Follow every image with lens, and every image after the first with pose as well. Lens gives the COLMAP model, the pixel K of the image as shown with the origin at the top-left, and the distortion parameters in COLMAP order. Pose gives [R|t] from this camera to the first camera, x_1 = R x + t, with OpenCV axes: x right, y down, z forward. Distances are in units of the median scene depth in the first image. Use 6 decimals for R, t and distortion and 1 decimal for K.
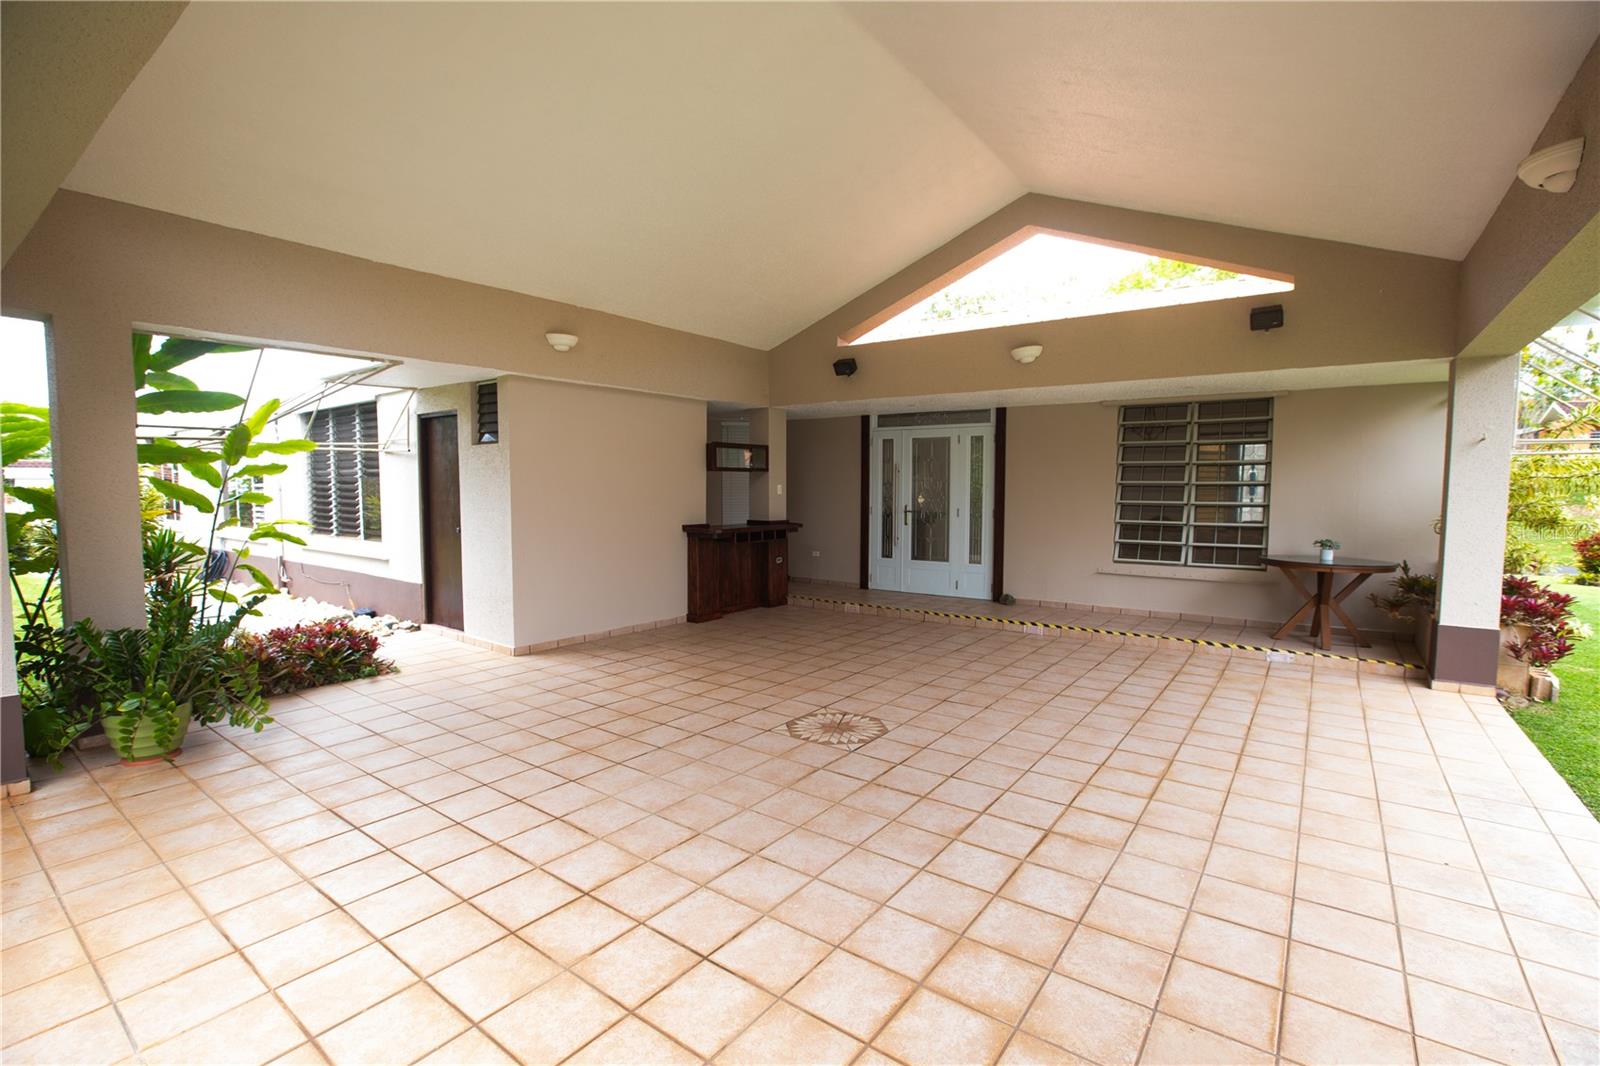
lens RADIAL K [[726.0, 0, 803.6], [0, 726.0, 535.9], [0, 0, 1]] dist [-0.077416, 0.045864]
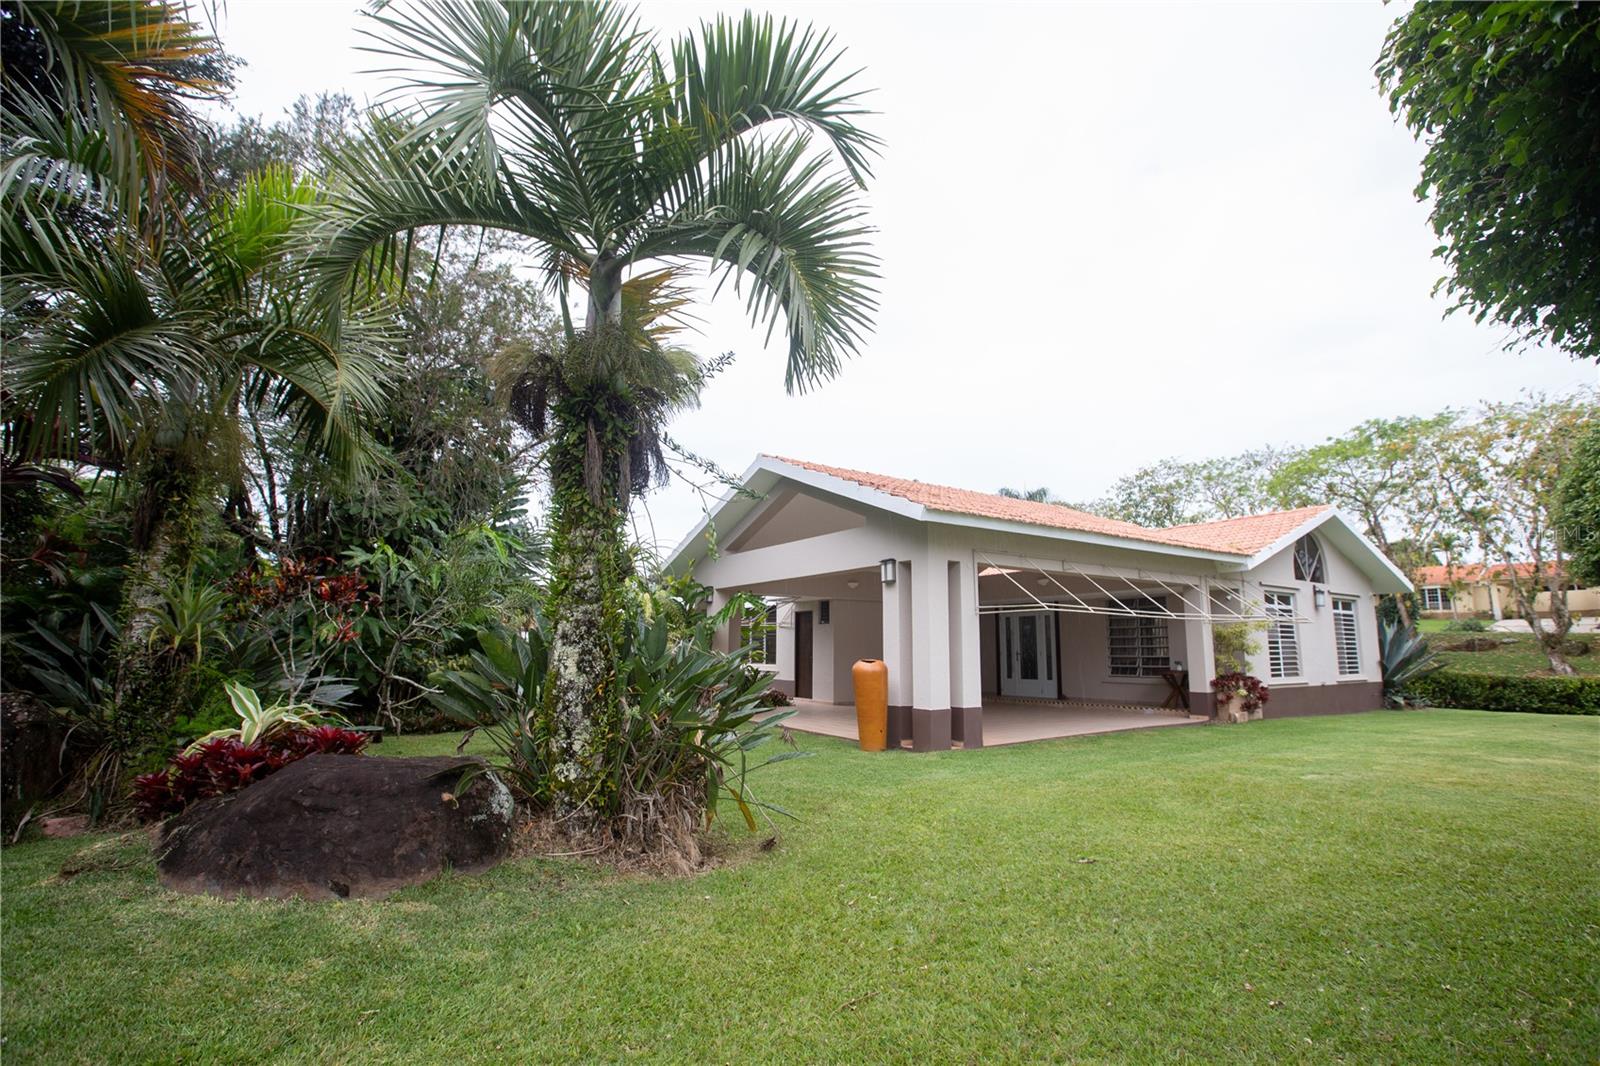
lens RADIAL K [[726.0, 0, 803.6], [0, 726.0, 535.9], [0, 0, 1]] dist [-0.077416, 0.045864]
pose [[0.939567, -0.050572, -0.338609, 0.344326], [-0.026752, 0.975161, -0.219874, 0.123032], [0.341318, 0.215644, 0.914877, -1.306365]]
